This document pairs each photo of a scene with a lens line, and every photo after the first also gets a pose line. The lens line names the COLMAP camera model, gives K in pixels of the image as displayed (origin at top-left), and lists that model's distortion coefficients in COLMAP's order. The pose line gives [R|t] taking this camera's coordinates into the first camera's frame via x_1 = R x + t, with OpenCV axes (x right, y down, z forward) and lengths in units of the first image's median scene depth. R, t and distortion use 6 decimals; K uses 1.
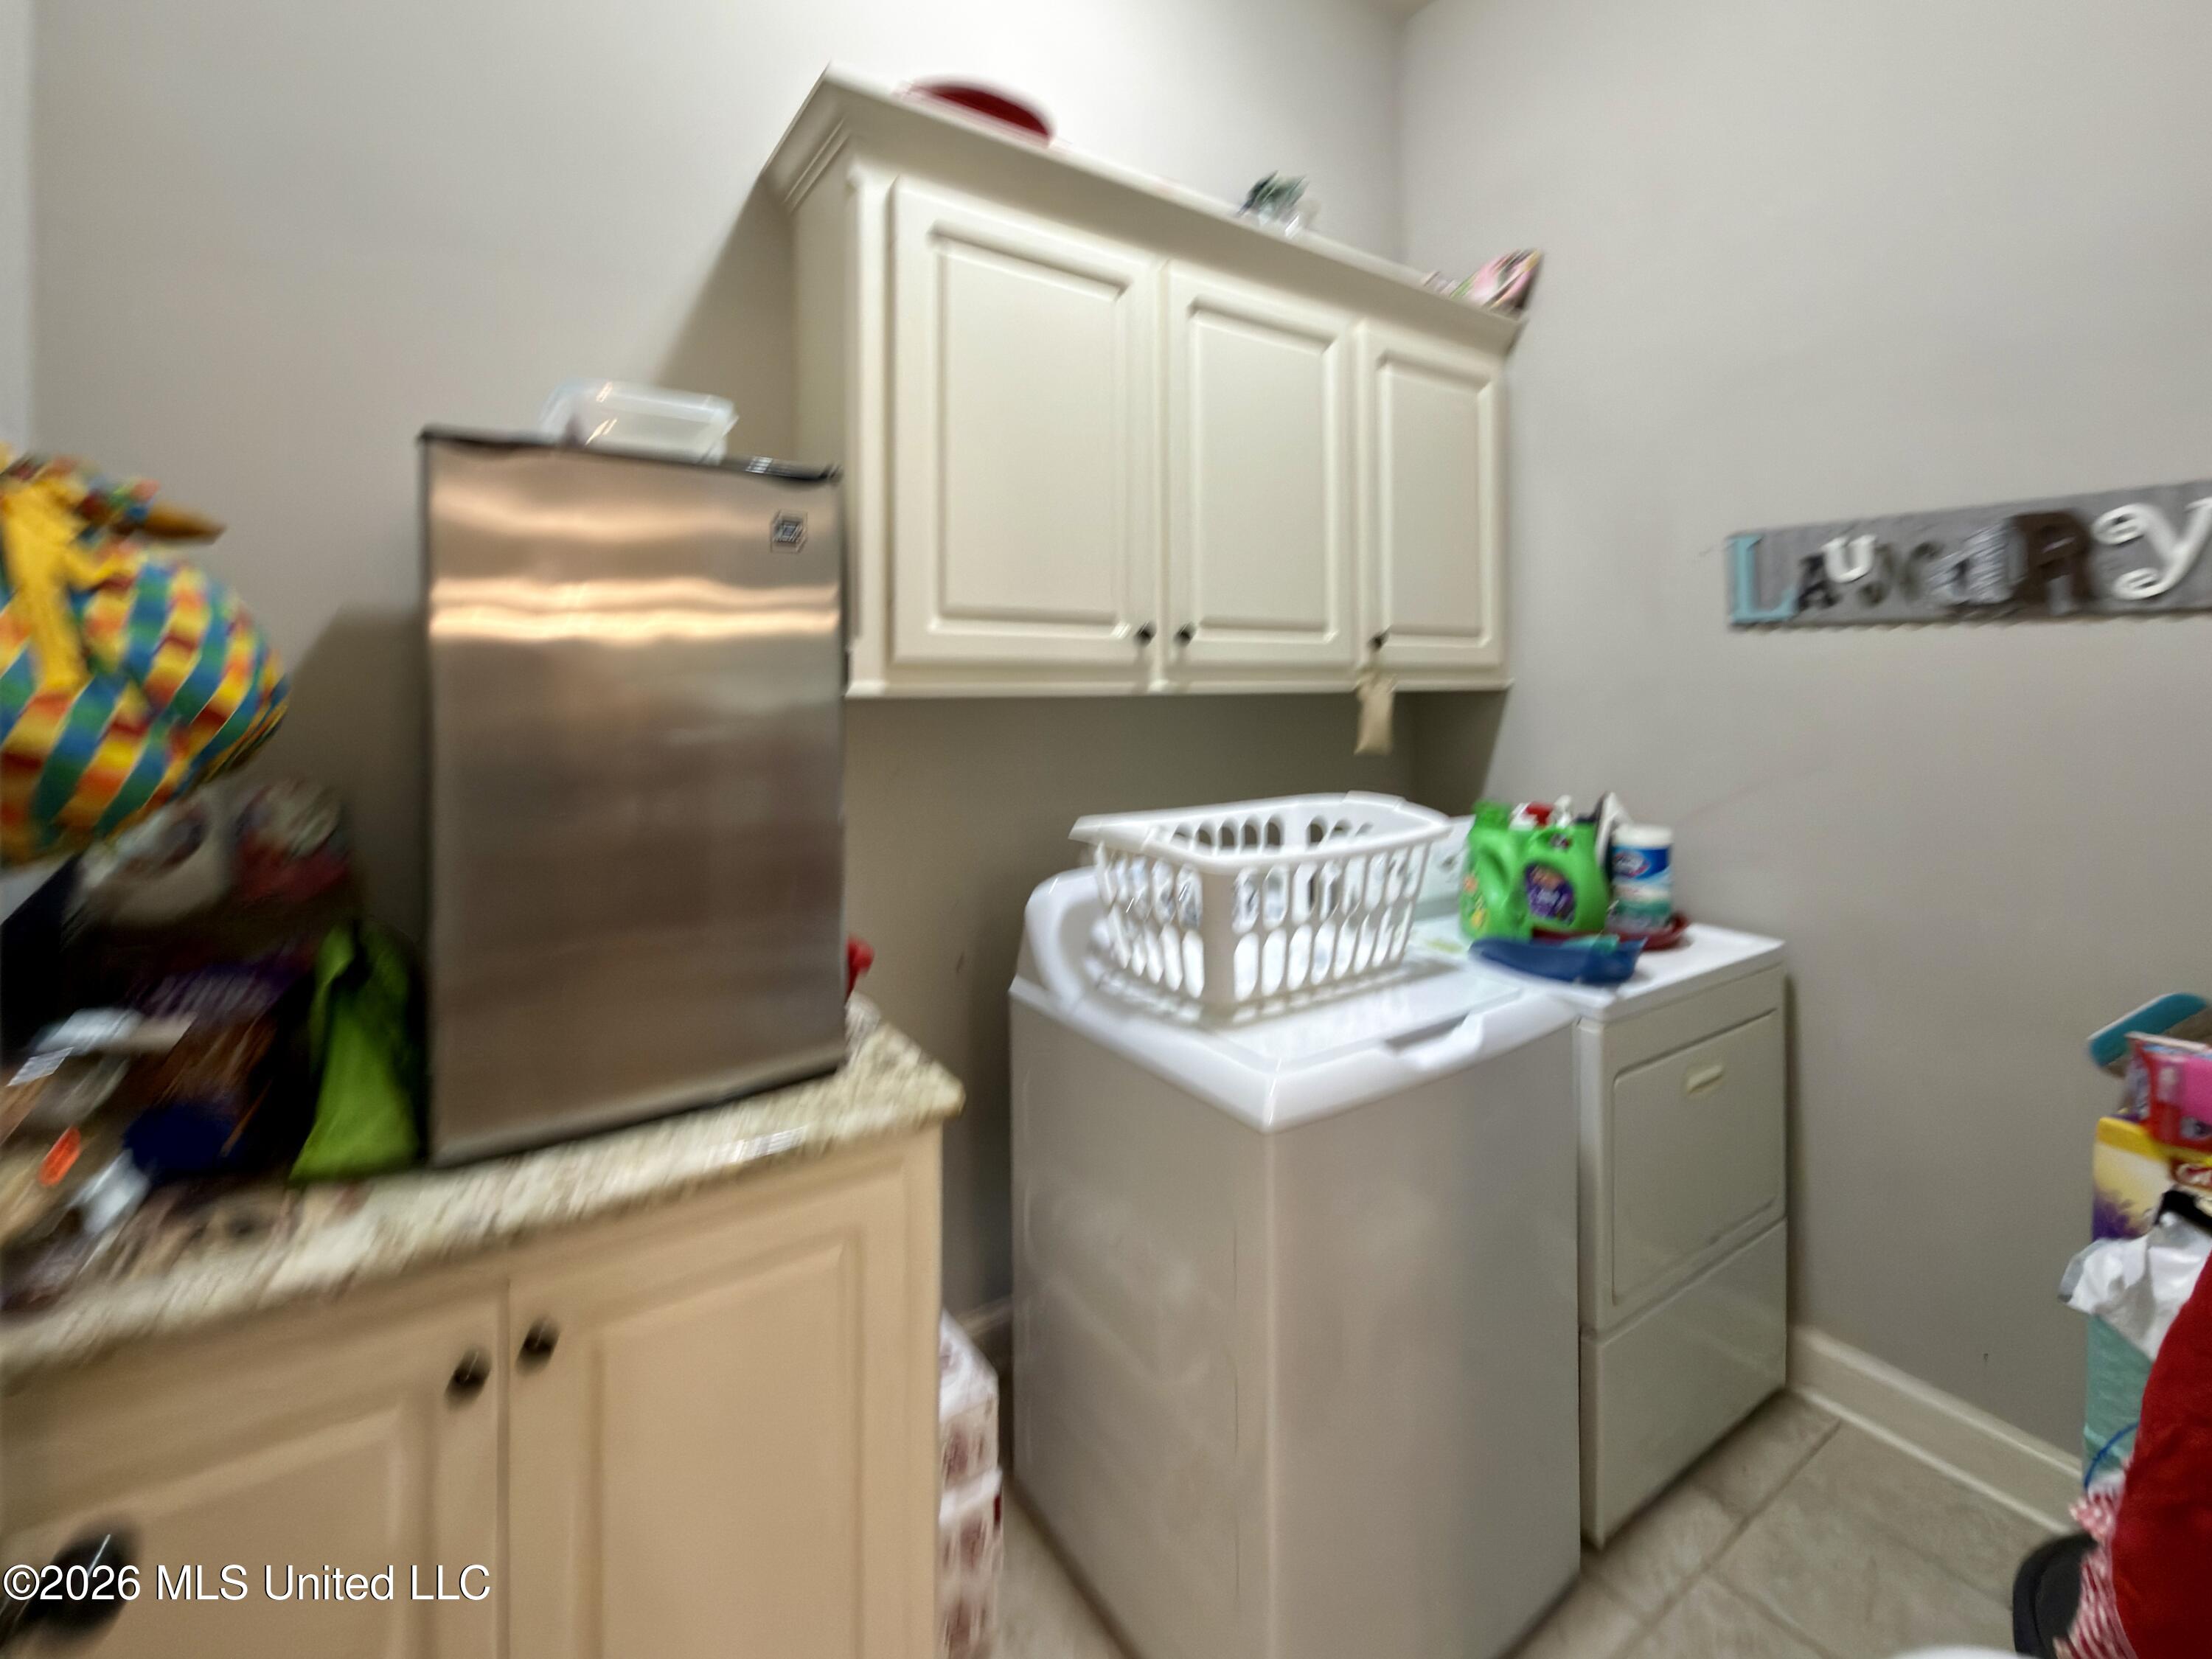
lens RADIAL K [[923.1, 0, 1062.8], [0, 923.1, 645.7], [0, 0, 1]] dist [0.002253, -0.000264]
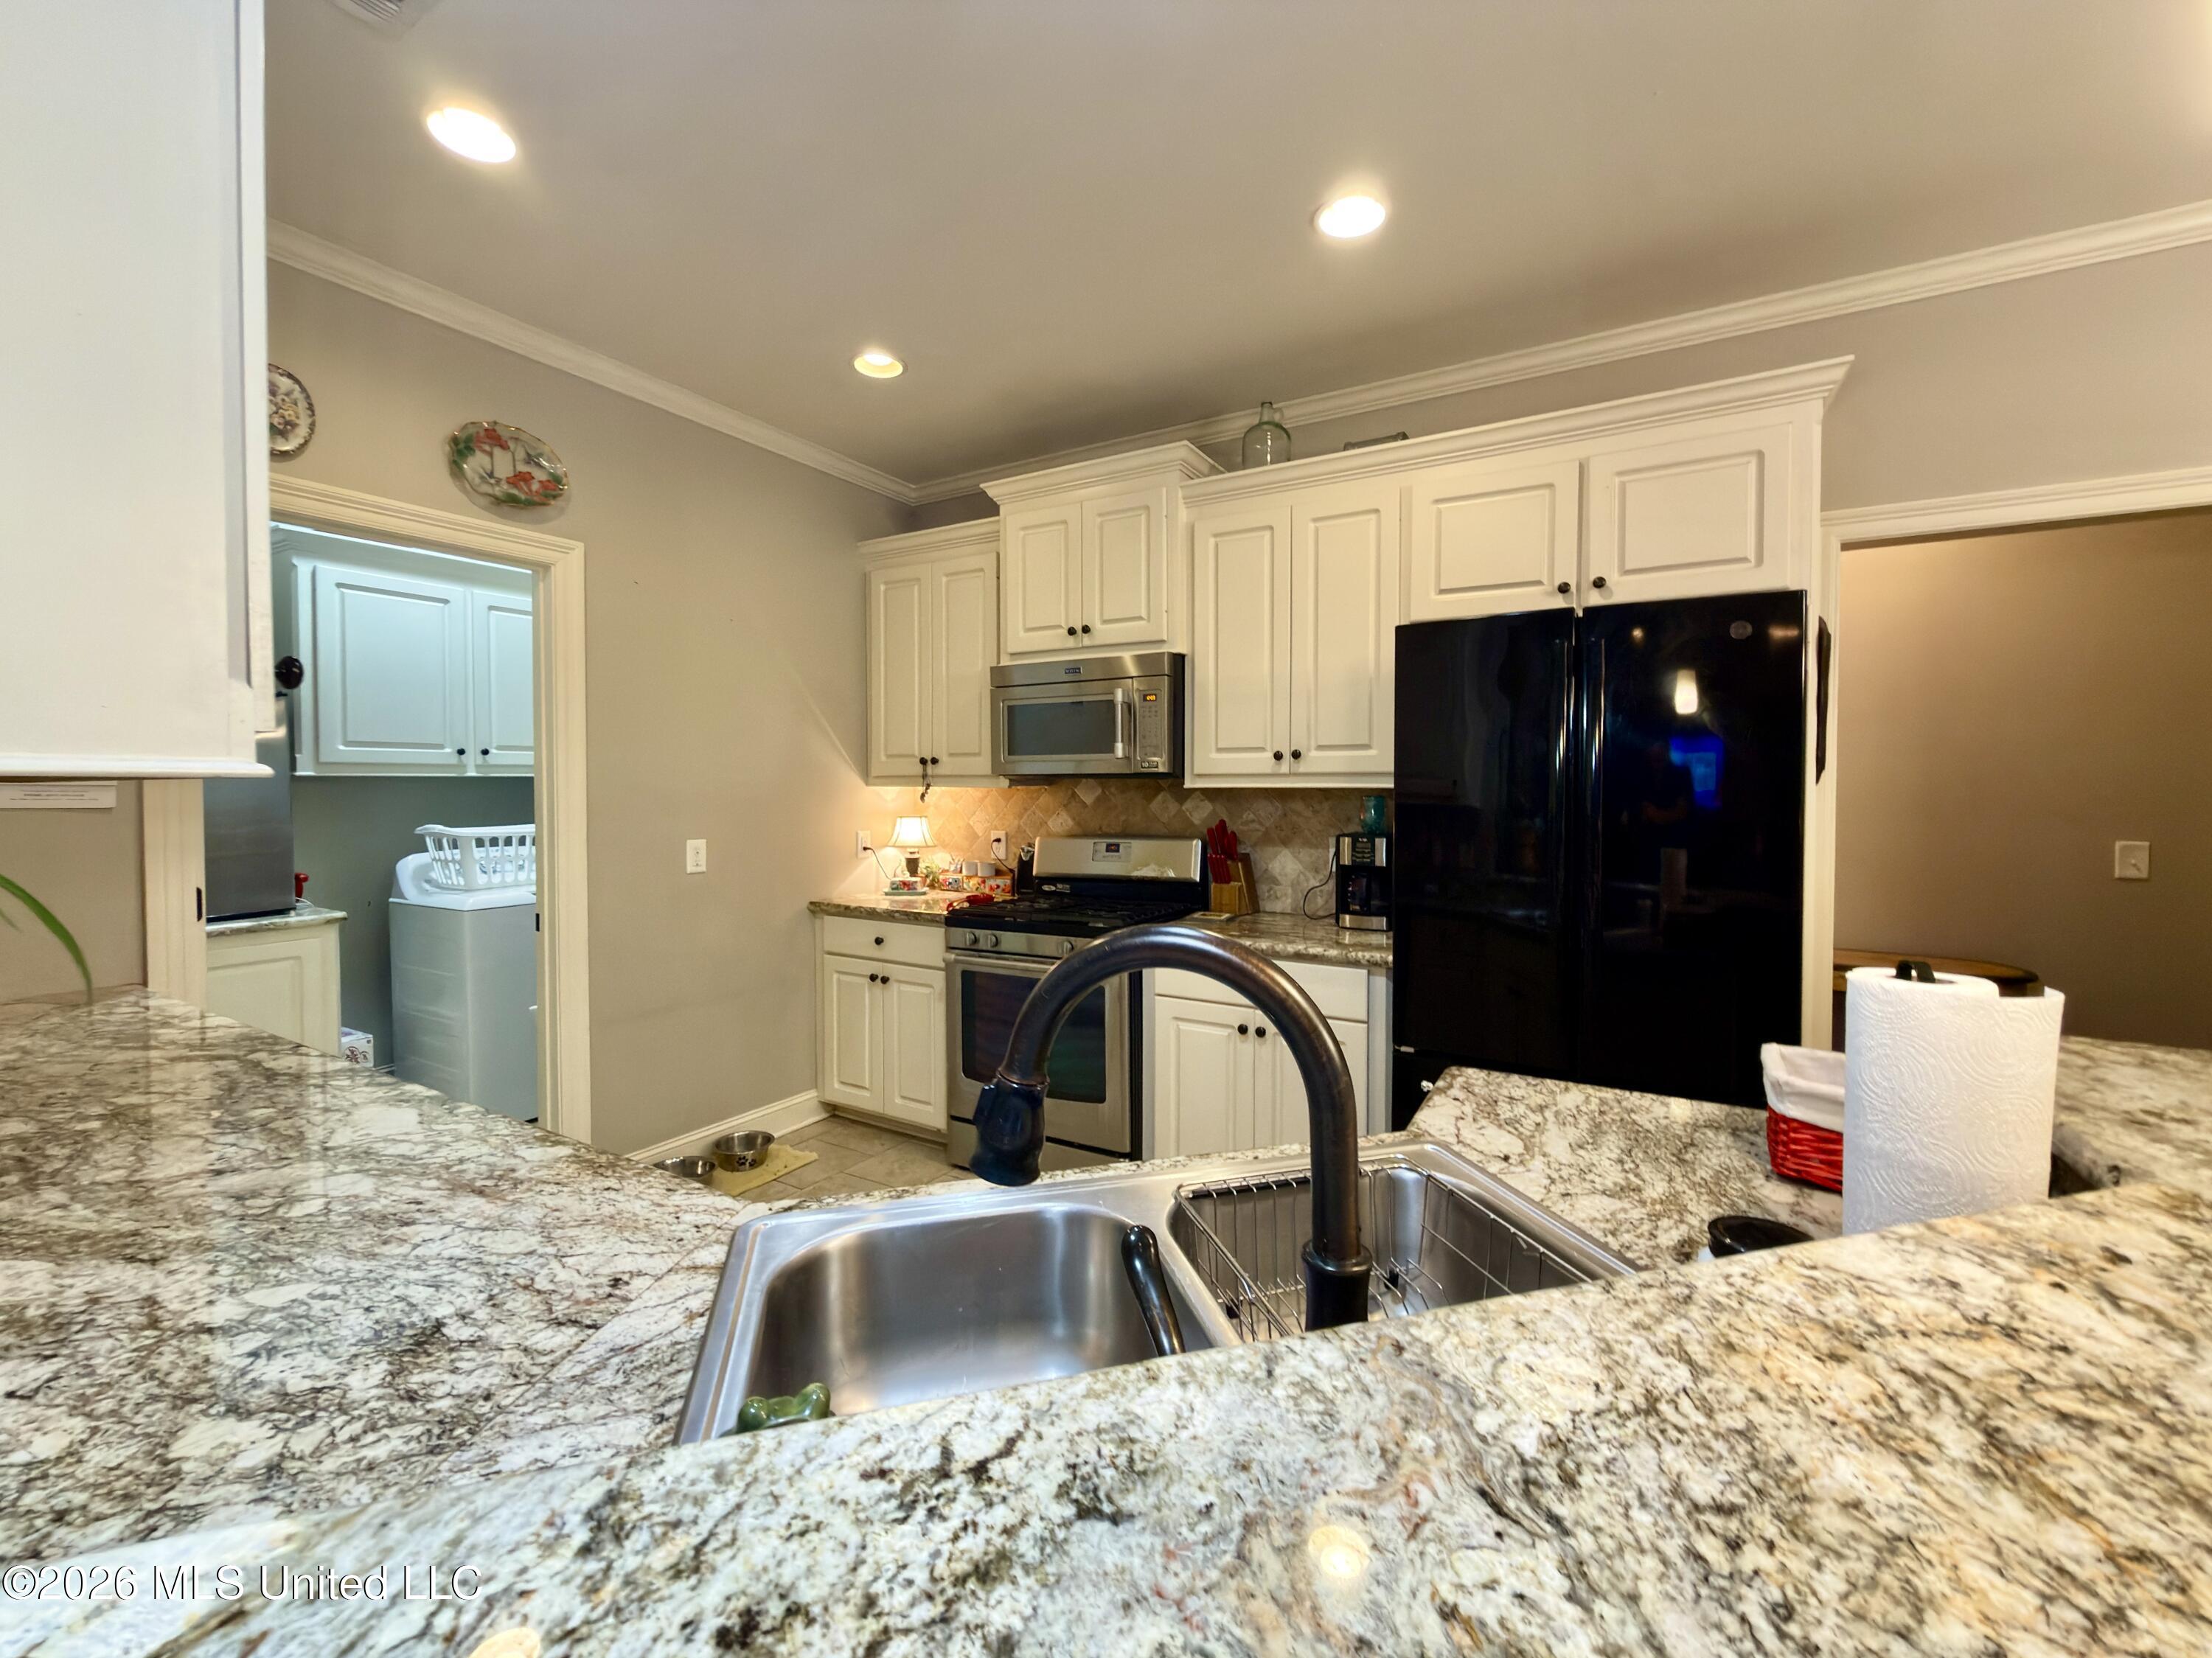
lens RADIAL K [[923.0, 0, 1098.0], [0, 923.0, 788.8], [0, 0, 1]] dist [0.002253, -0.000264]
pose [[0.893784, -0.008344, 0.448421, 0.558561], [-0.007335, 0.999421, 0.033218, -0.009000], [-0.448439, -0.032979, 0.893205, -2.100399]]
